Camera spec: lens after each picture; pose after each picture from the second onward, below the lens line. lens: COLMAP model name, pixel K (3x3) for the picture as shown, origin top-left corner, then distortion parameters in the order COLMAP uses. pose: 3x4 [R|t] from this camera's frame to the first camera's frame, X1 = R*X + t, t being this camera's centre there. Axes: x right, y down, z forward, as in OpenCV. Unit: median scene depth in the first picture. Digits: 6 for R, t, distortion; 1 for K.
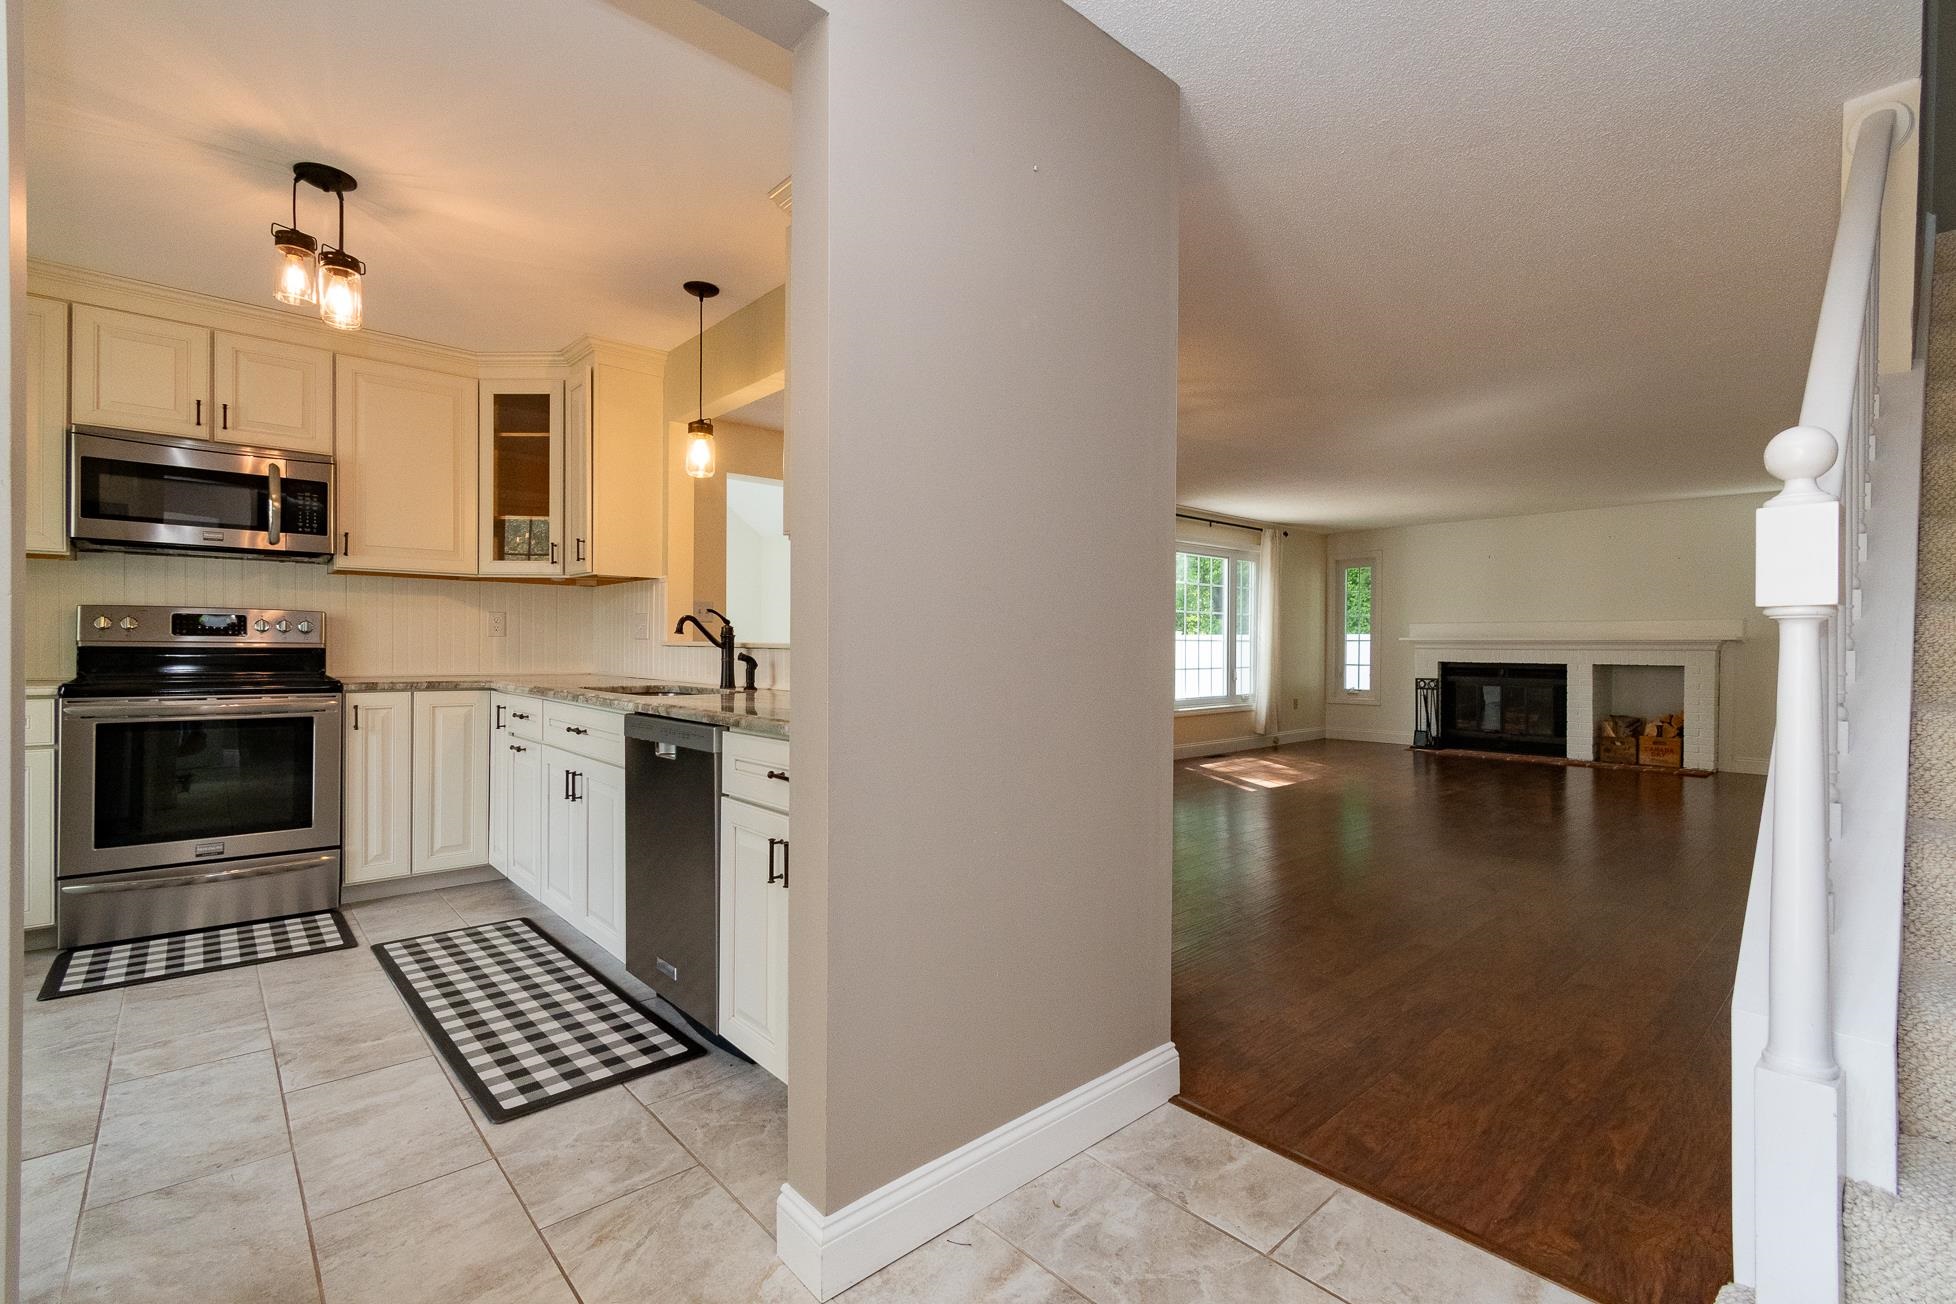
lens RADIAL K [[872.5, 0, 978.6], [0, 872.5, 649.6], [0, 0, 1]] dist [0.003218, -0.000533]
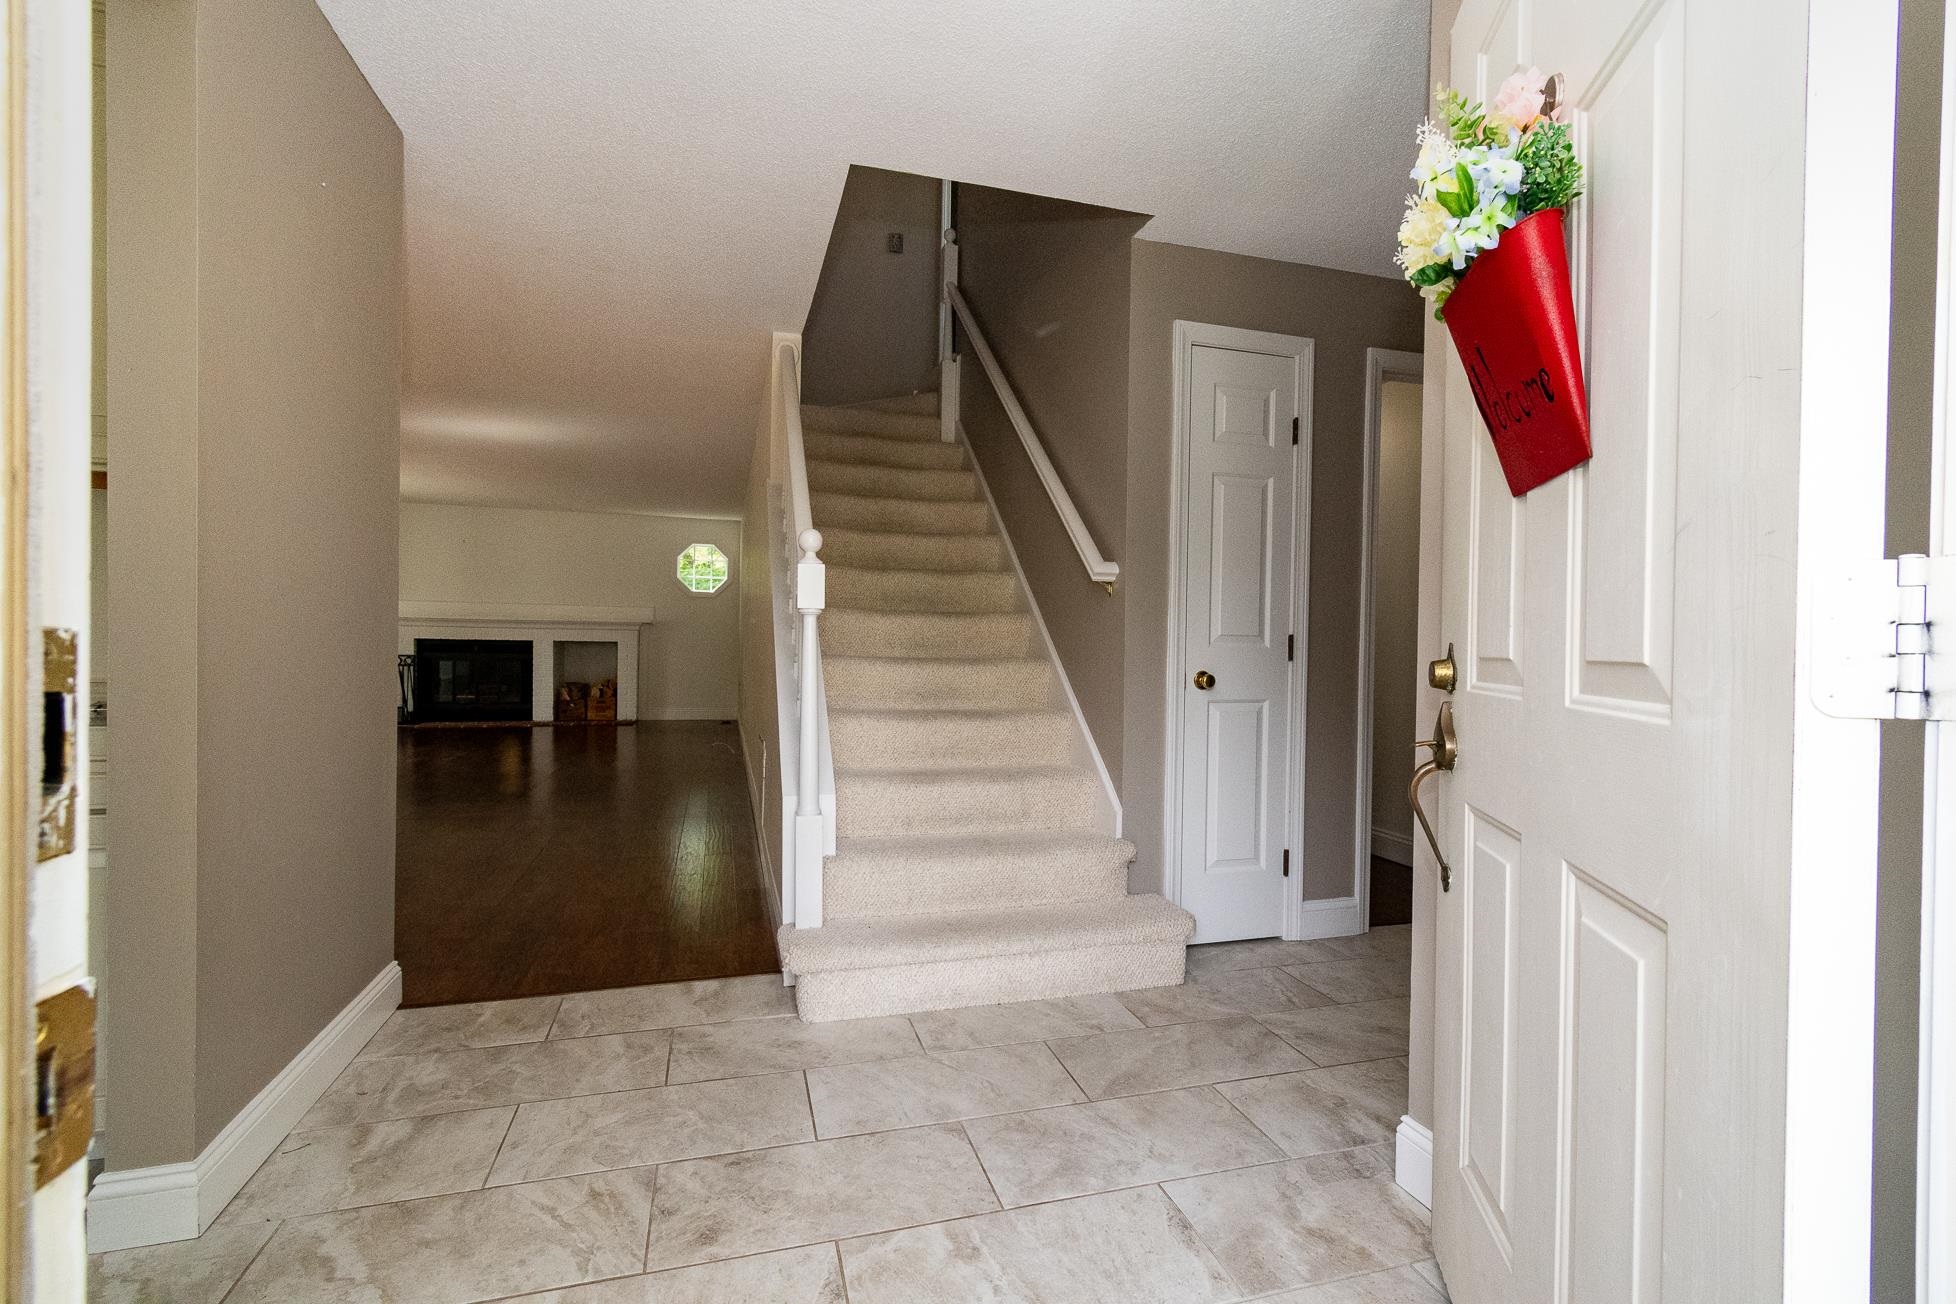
lens RADIAL K [[872.5, 0, 984.7], [0, 872.5, 650.9], [0, 0, 1]] dist [0.003218, -0.000533]
pose [[0.430442, -0.011020, 0.902551, -0.277677], [-0.012361, 0.999760, 0.018103, 0.003682], [-0.902533, -0.018949, 0.430203, -0.114964]]
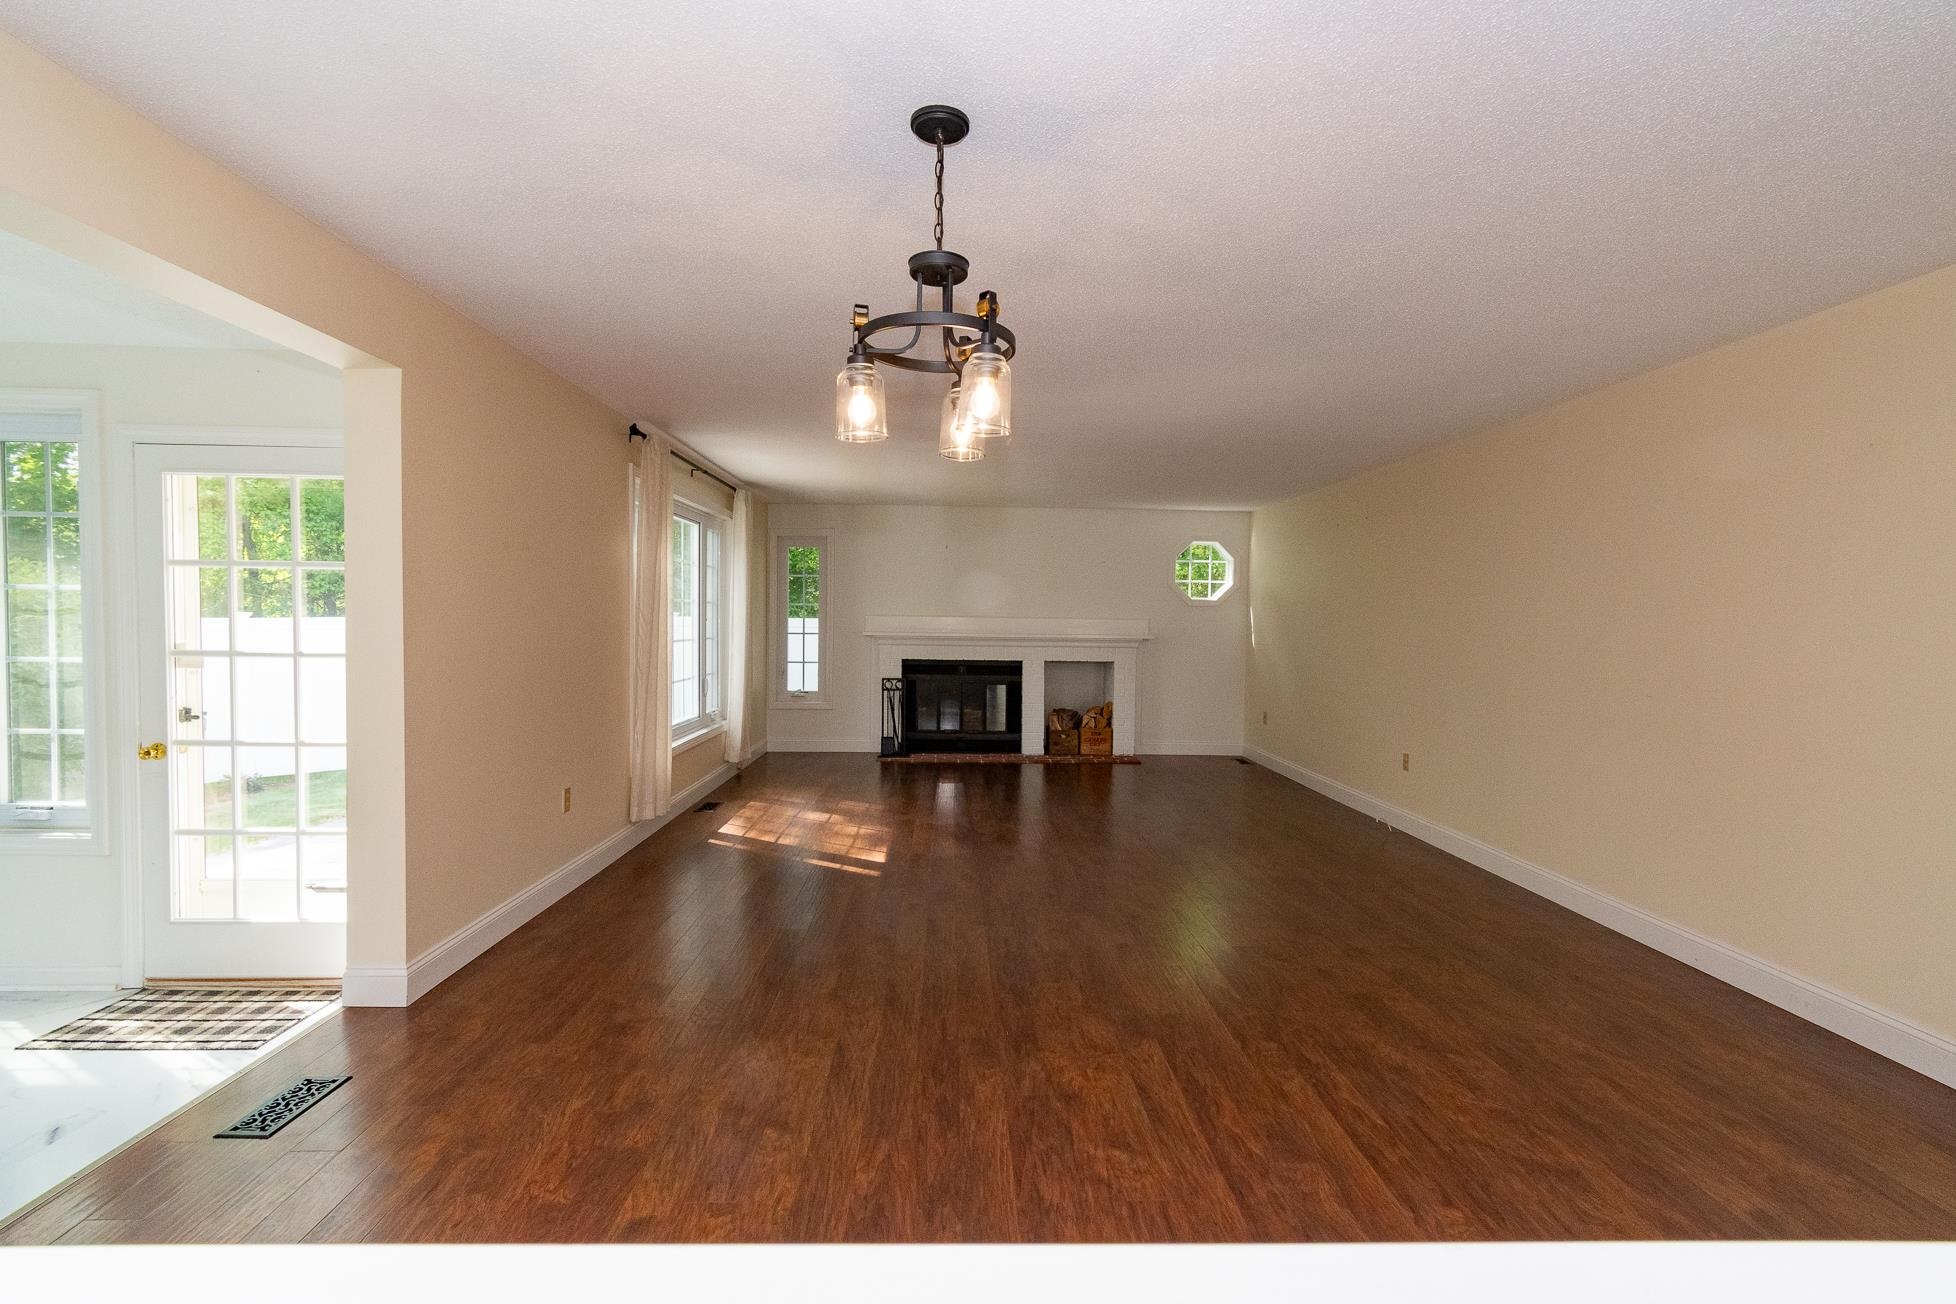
lens RADIAL K [[872.5, 0, 977.1], [0, 872.5, 646.6], [0, 0, 1]] dist [0.003218, -0.000533]
pose [[0.647367, -0.019872, 0.761920, -0.276945], [-0.006513, 0.999479, 0.031601, -0.069955], [-0.762151, -0.025420, 0.646900, 0.890965]]
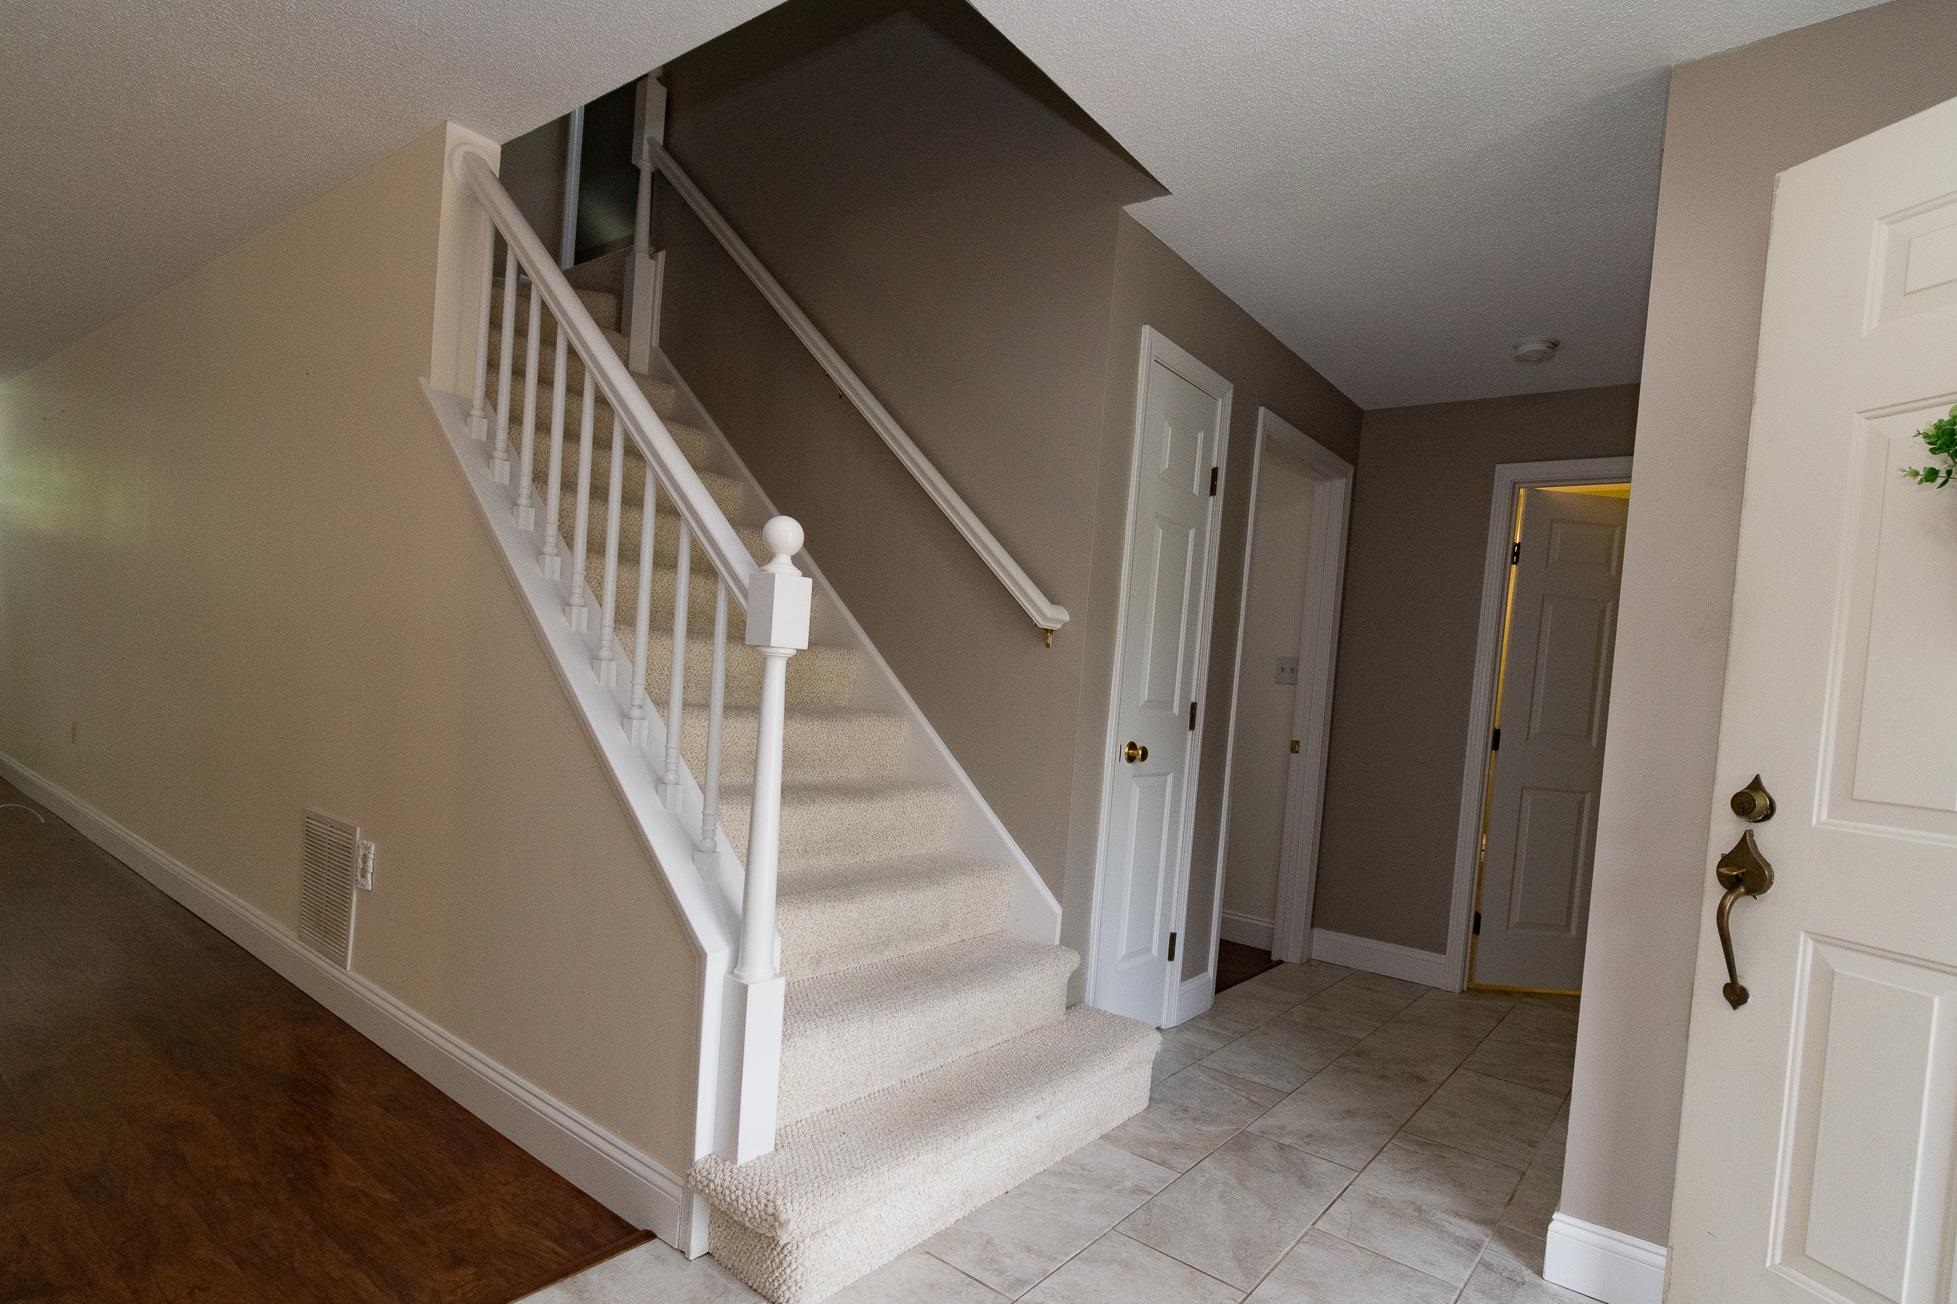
lens RADIAL K [[964.1, 0, 1084.8], [0, 964.1, 719.3], [0, 0, 1]] dist [0.003769, 0.000978]
pose [[-0.223261, -0.059744, 0.972926, -0.205137], [-0.085046, 0.995508, 0.041615, -0.012384], [-0.971042, -0.073453, -0.227339, 0.269796]]
